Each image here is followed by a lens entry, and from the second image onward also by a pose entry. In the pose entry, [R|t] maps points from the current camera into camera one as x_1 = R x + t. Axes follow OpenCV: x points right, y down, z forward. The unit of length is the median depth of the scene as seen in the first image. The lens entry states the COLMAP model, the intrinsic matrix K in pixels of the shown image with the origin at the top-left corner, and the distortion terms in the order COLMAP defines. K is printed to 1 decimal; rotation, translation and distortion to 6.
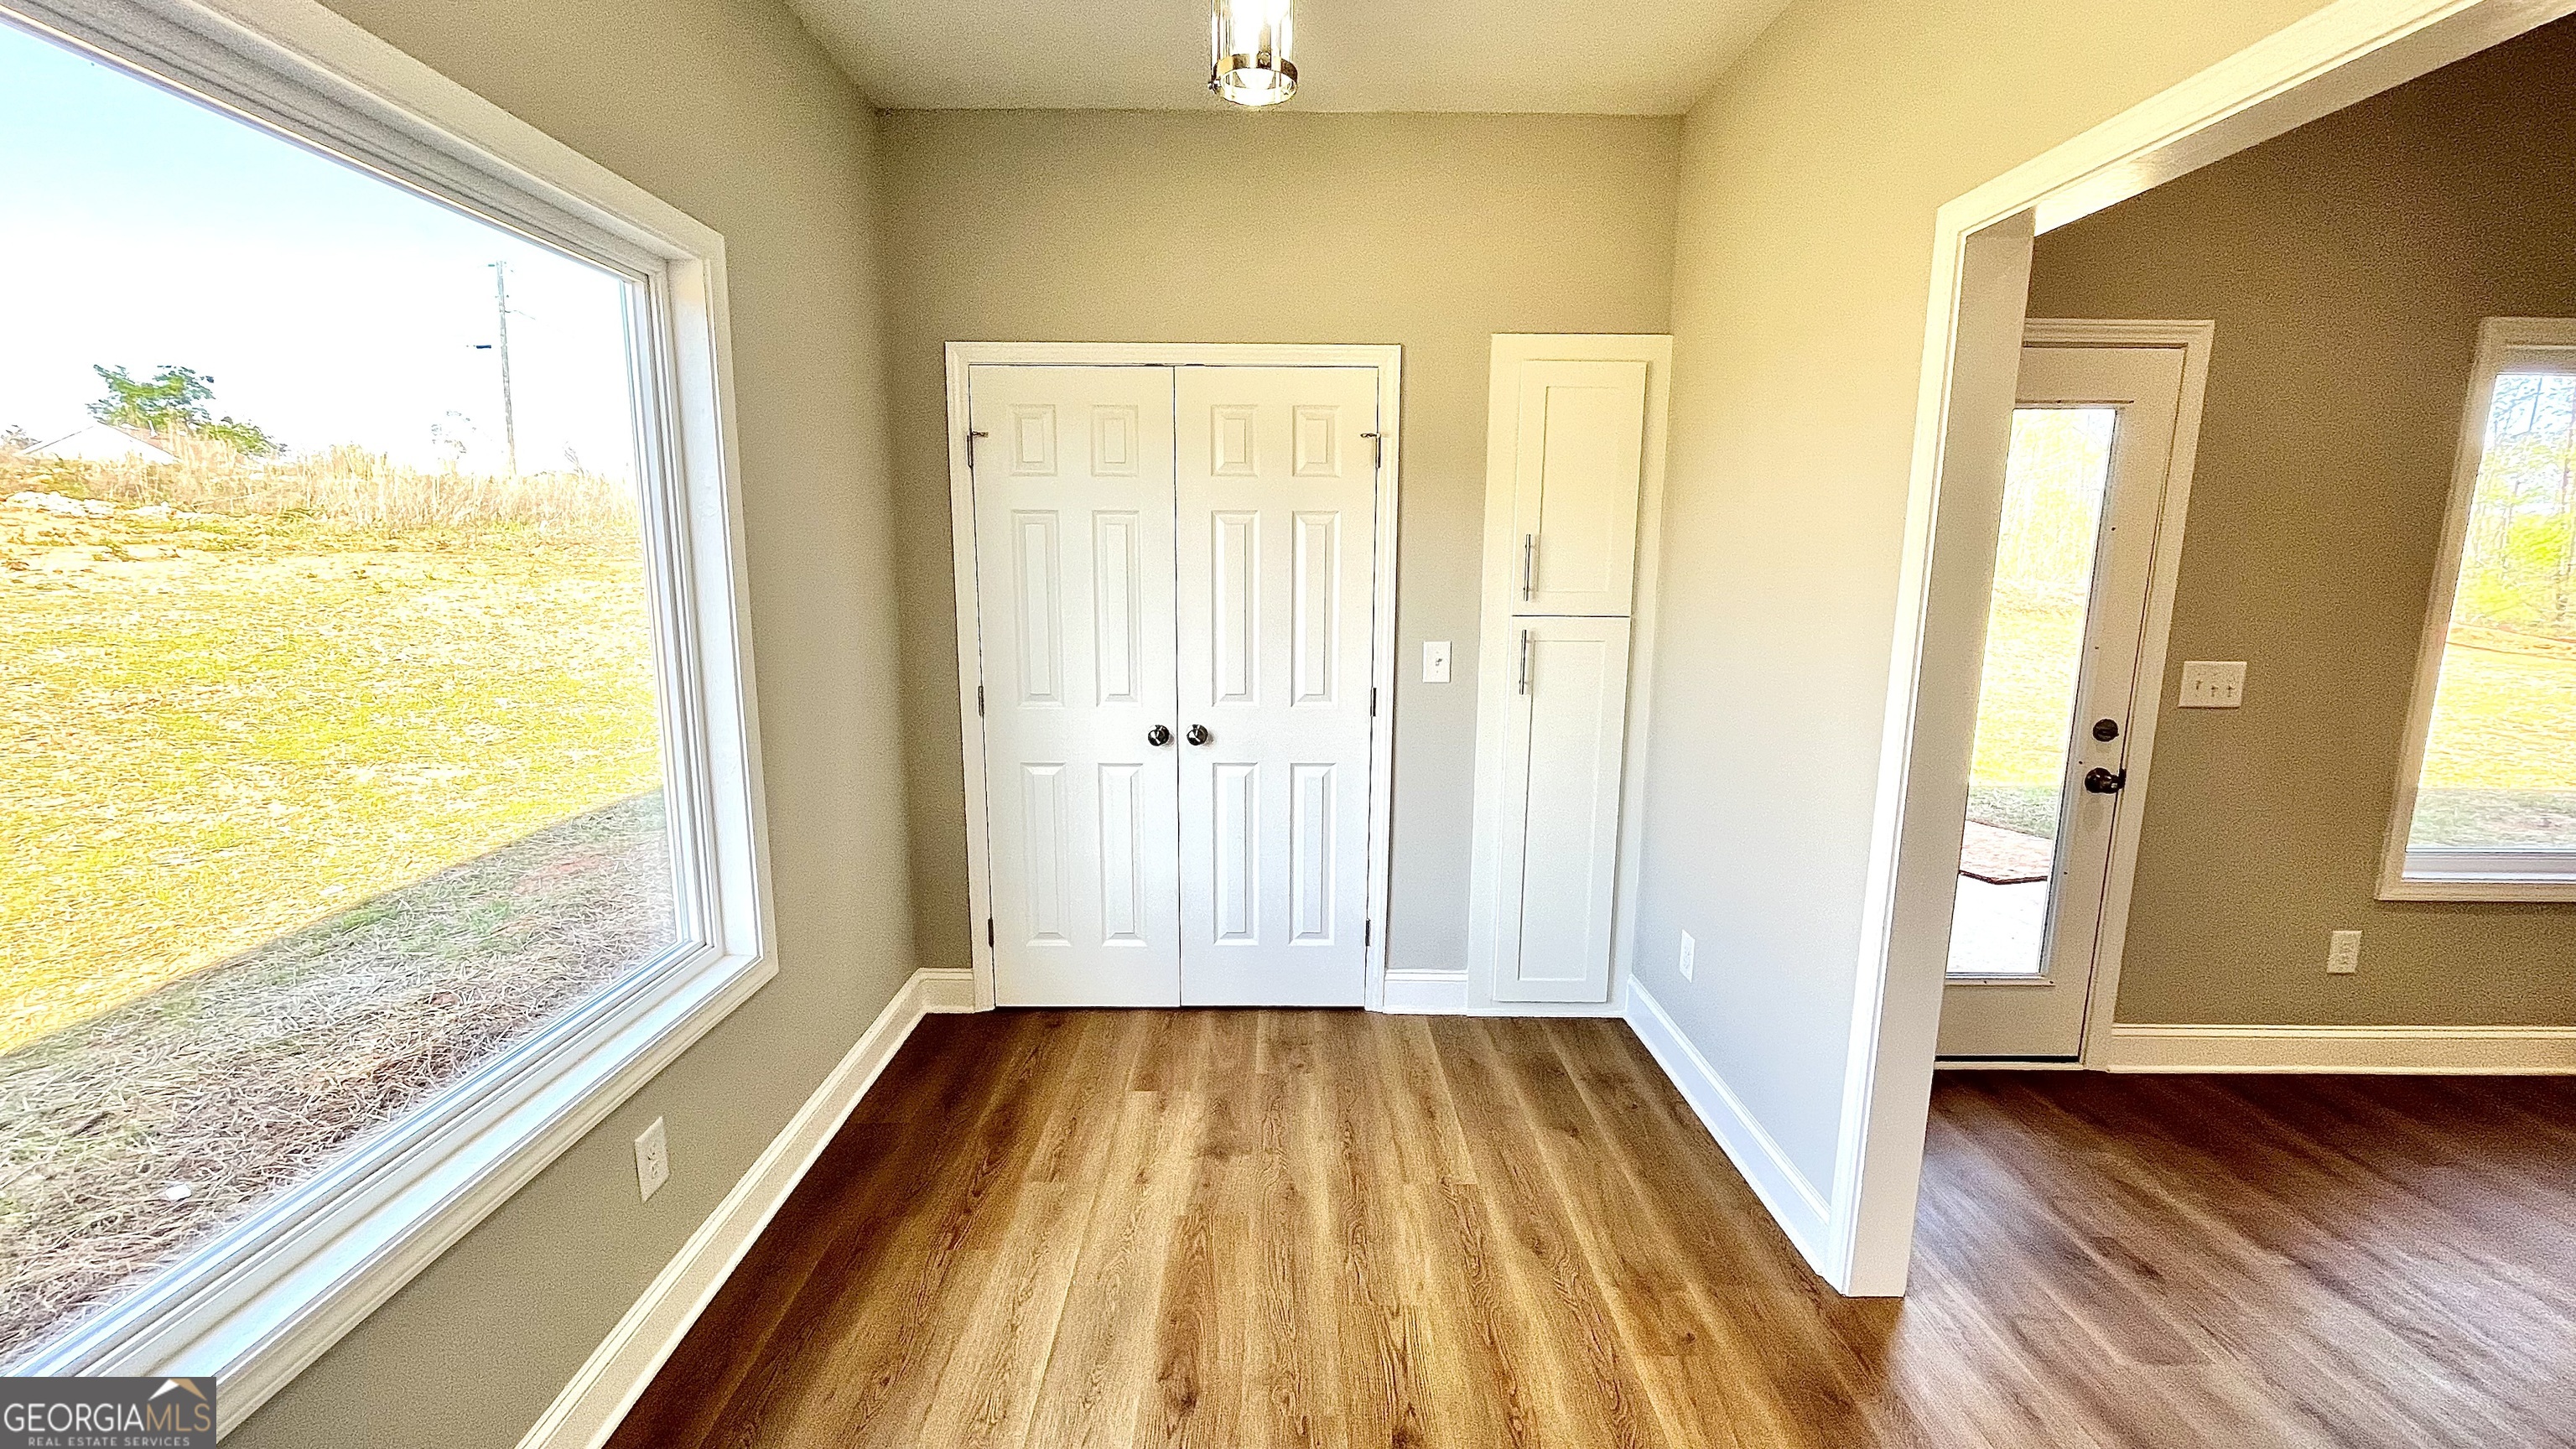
lens RADIAL K [[1039.5, 0, 1292.2], [0, 1039.5, 710.3], [0, 0, 1]] dist [-0.000923, -0.000889]
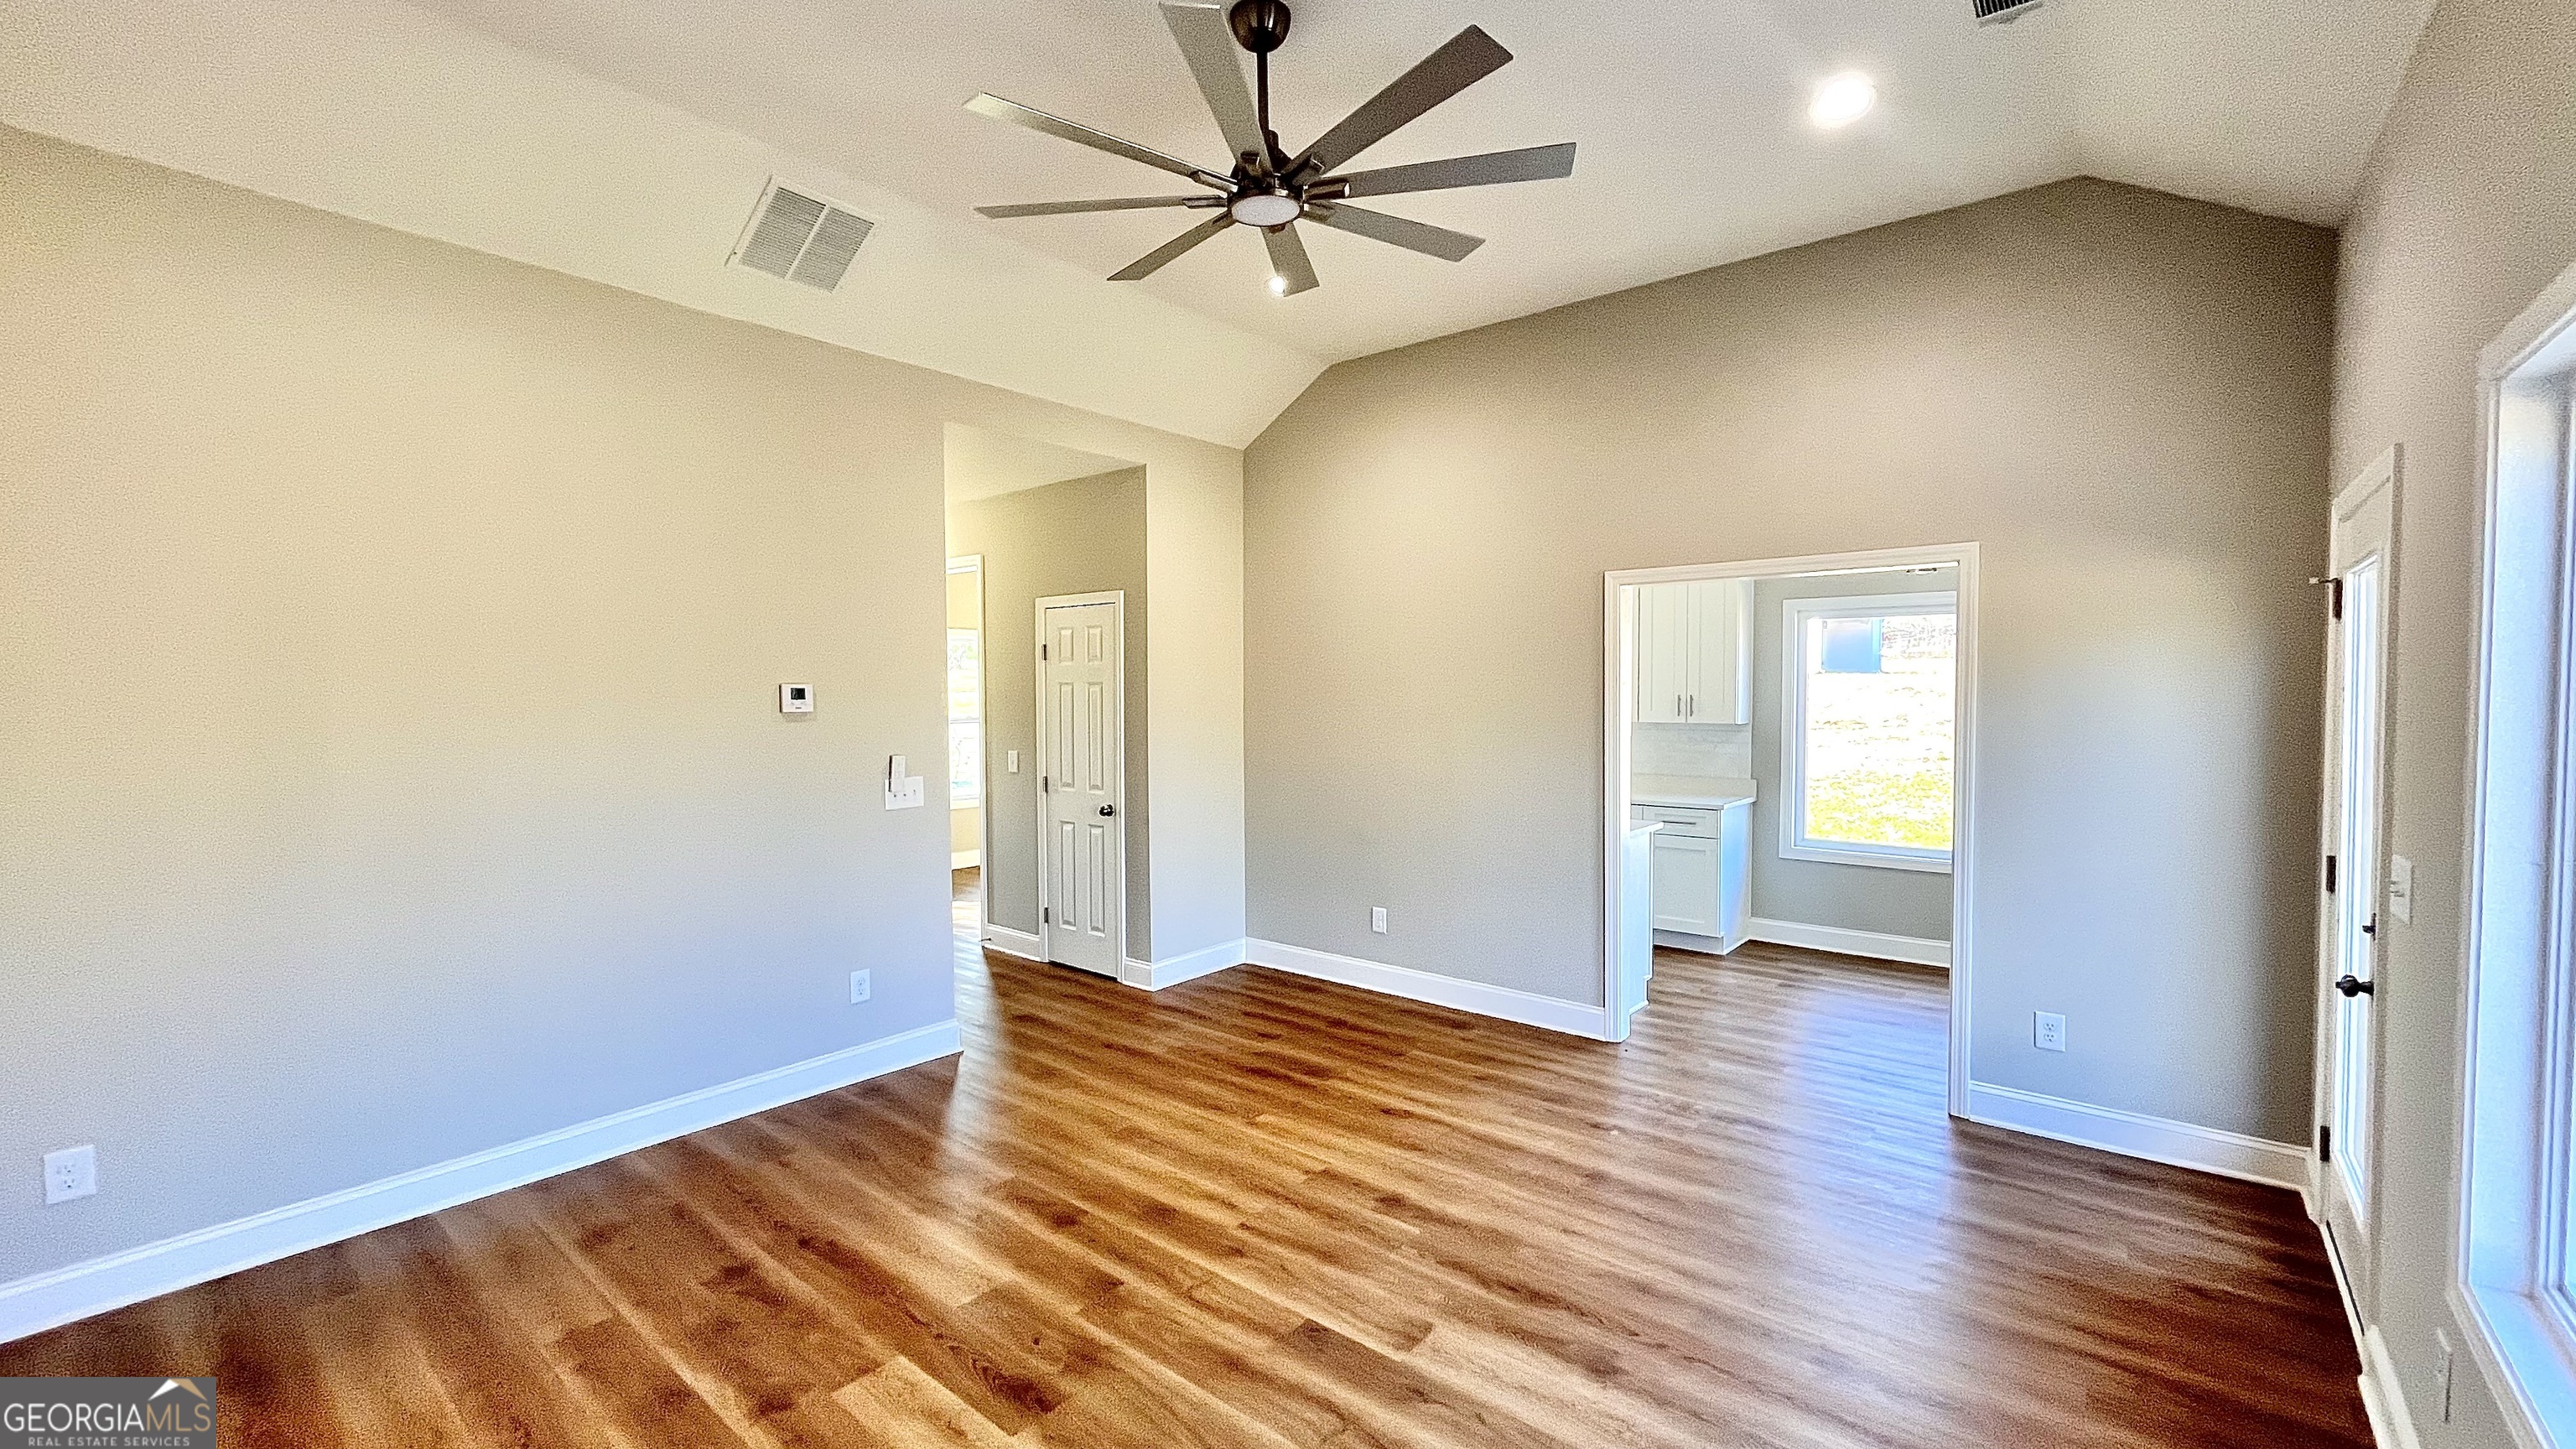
lens RADIAL K [[1039.5, 0, 1278.0], [0, 1039.5, 729.0], [0, 0, 1]] dist [-0.000923, -0.000889]
pose [[-0.653272, 0.021109, -0.756829, 1.971498], [-0.111275, 0.986080, 0.123552, -0.141122], [0.748902, 0.164929, -0.641829, 0.846865]]
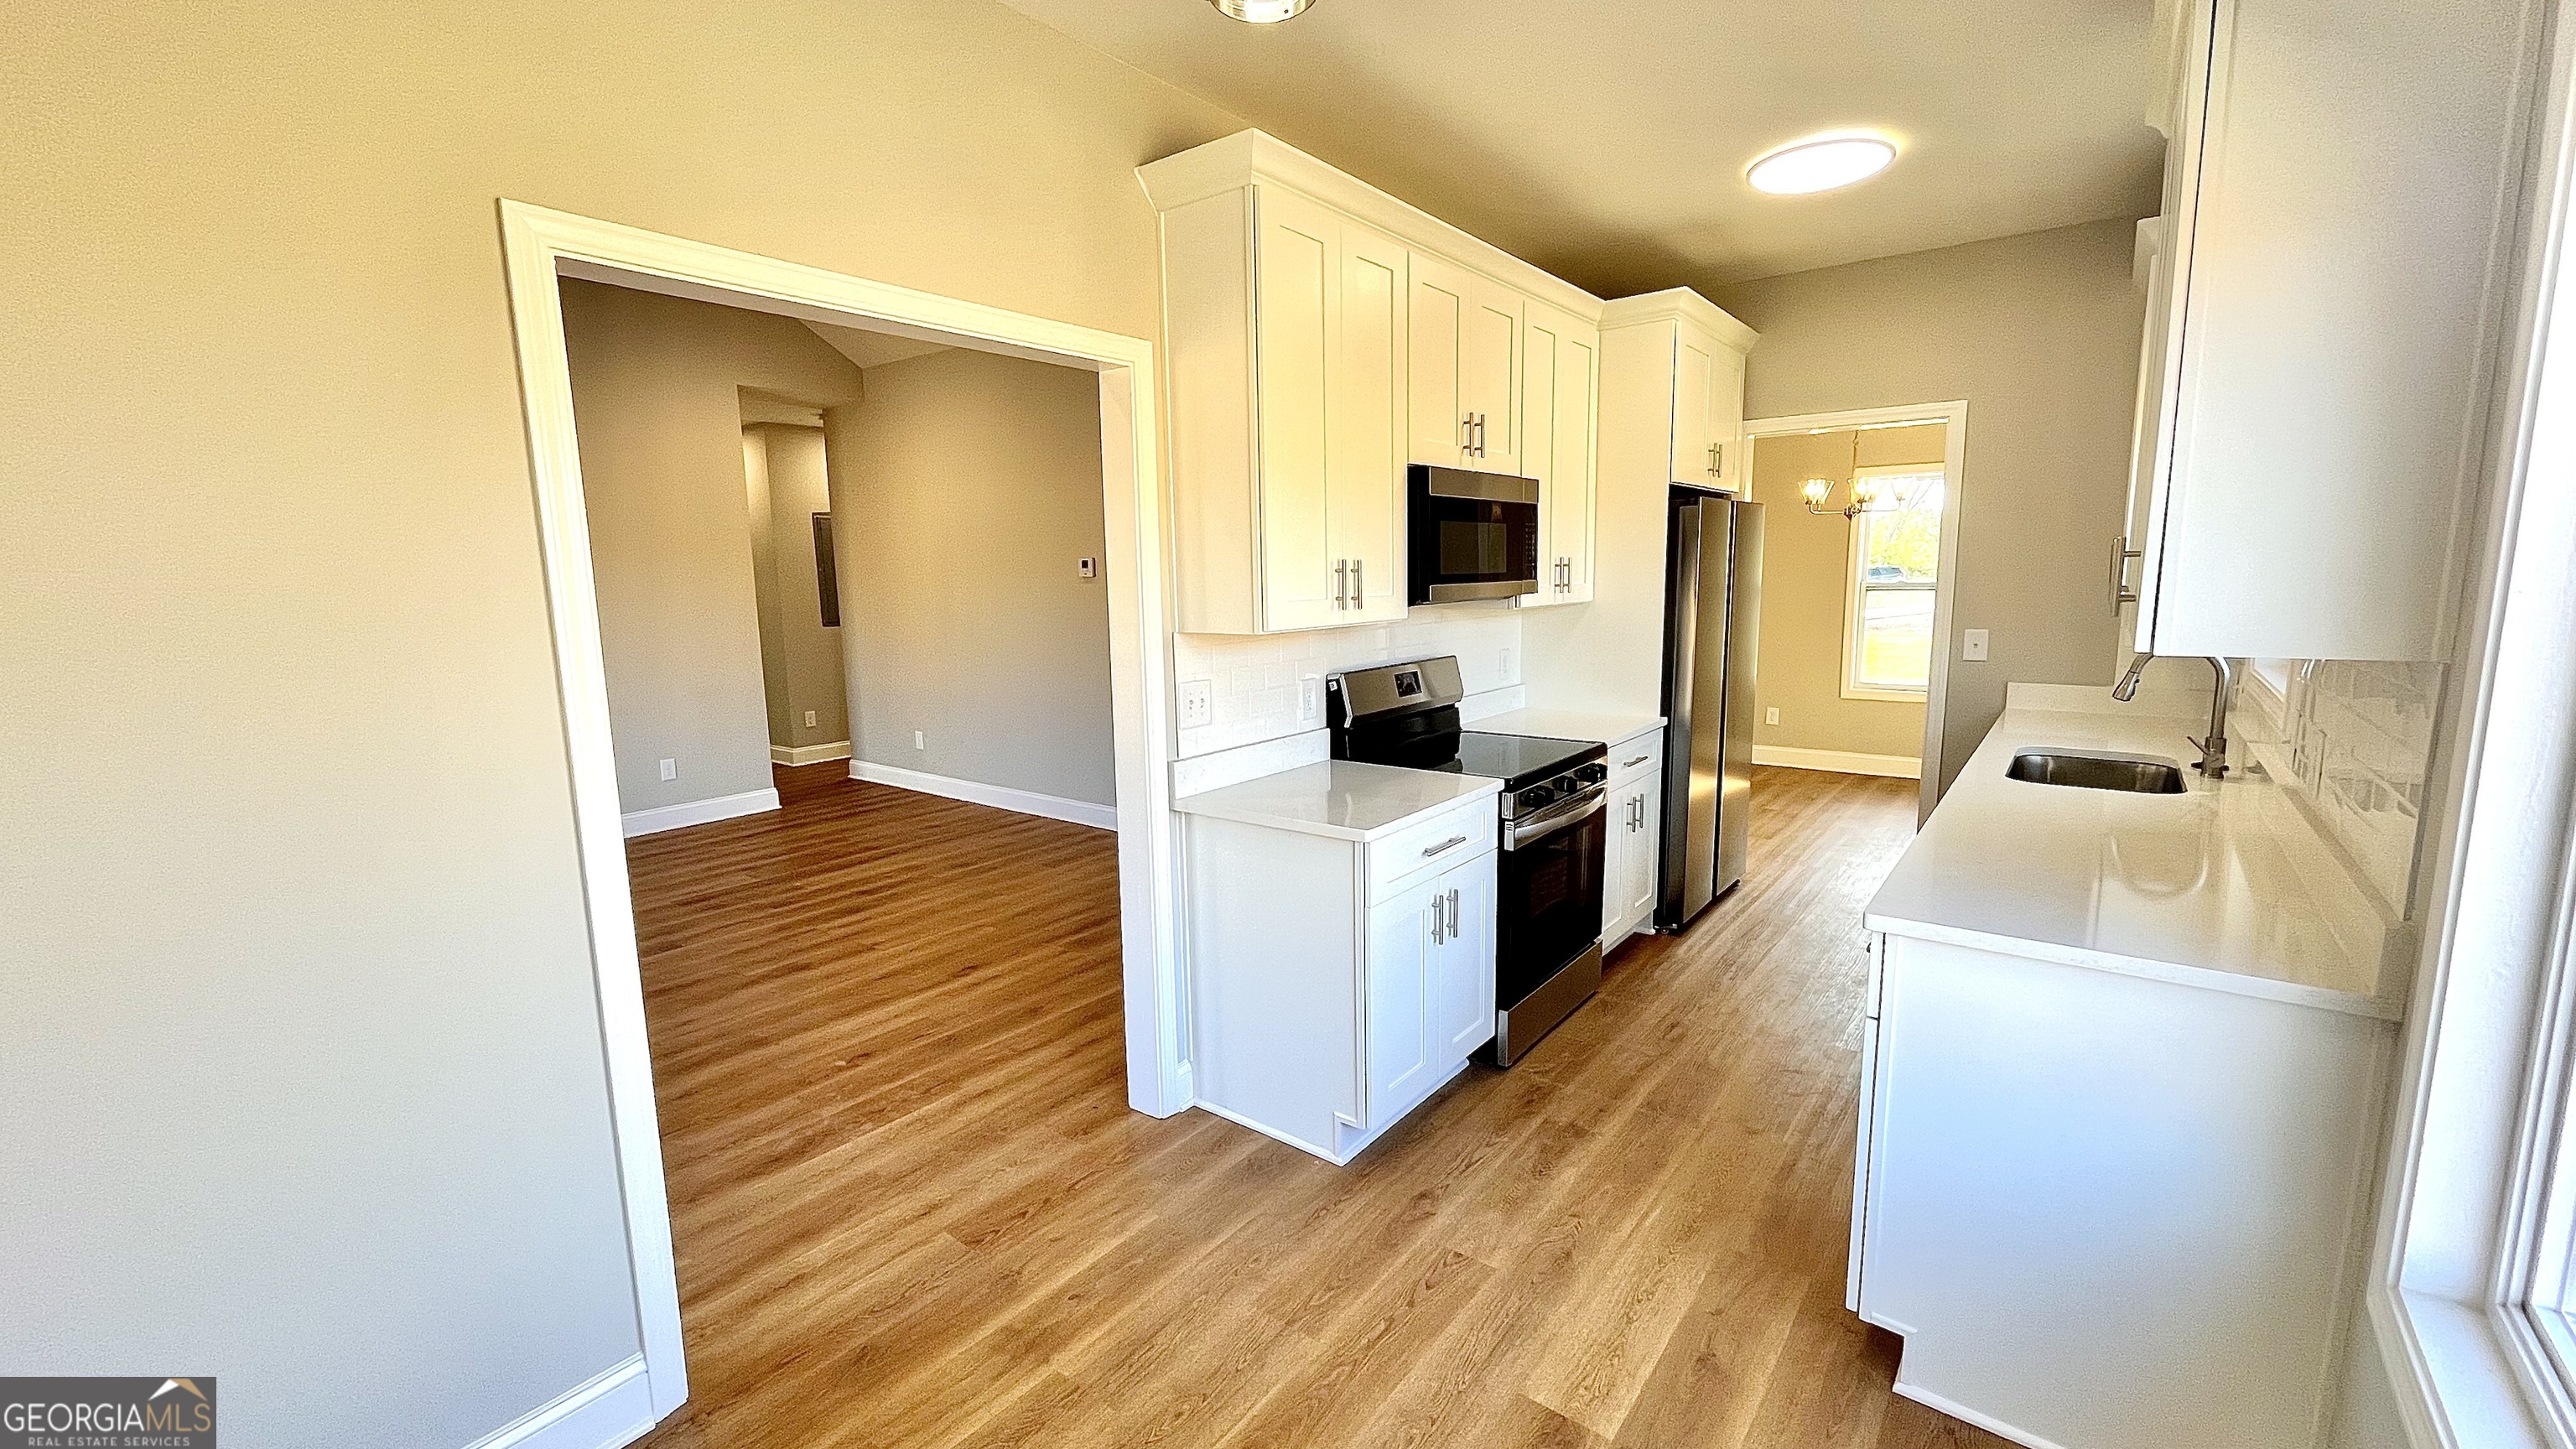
lens RADIAL K [[1039.5, 0, 1279.9], [0, 1039.5, 727.3], [0, 0, 1]] dist [-0.000923, -0.000889]
pose [[-0.772450, -0.087413, 0.629031, -0.285326], [0.105305, 0.959141, 0.262600, -0.138310], [-0.626284, 0.269086, -0.731684, 0.848530]]
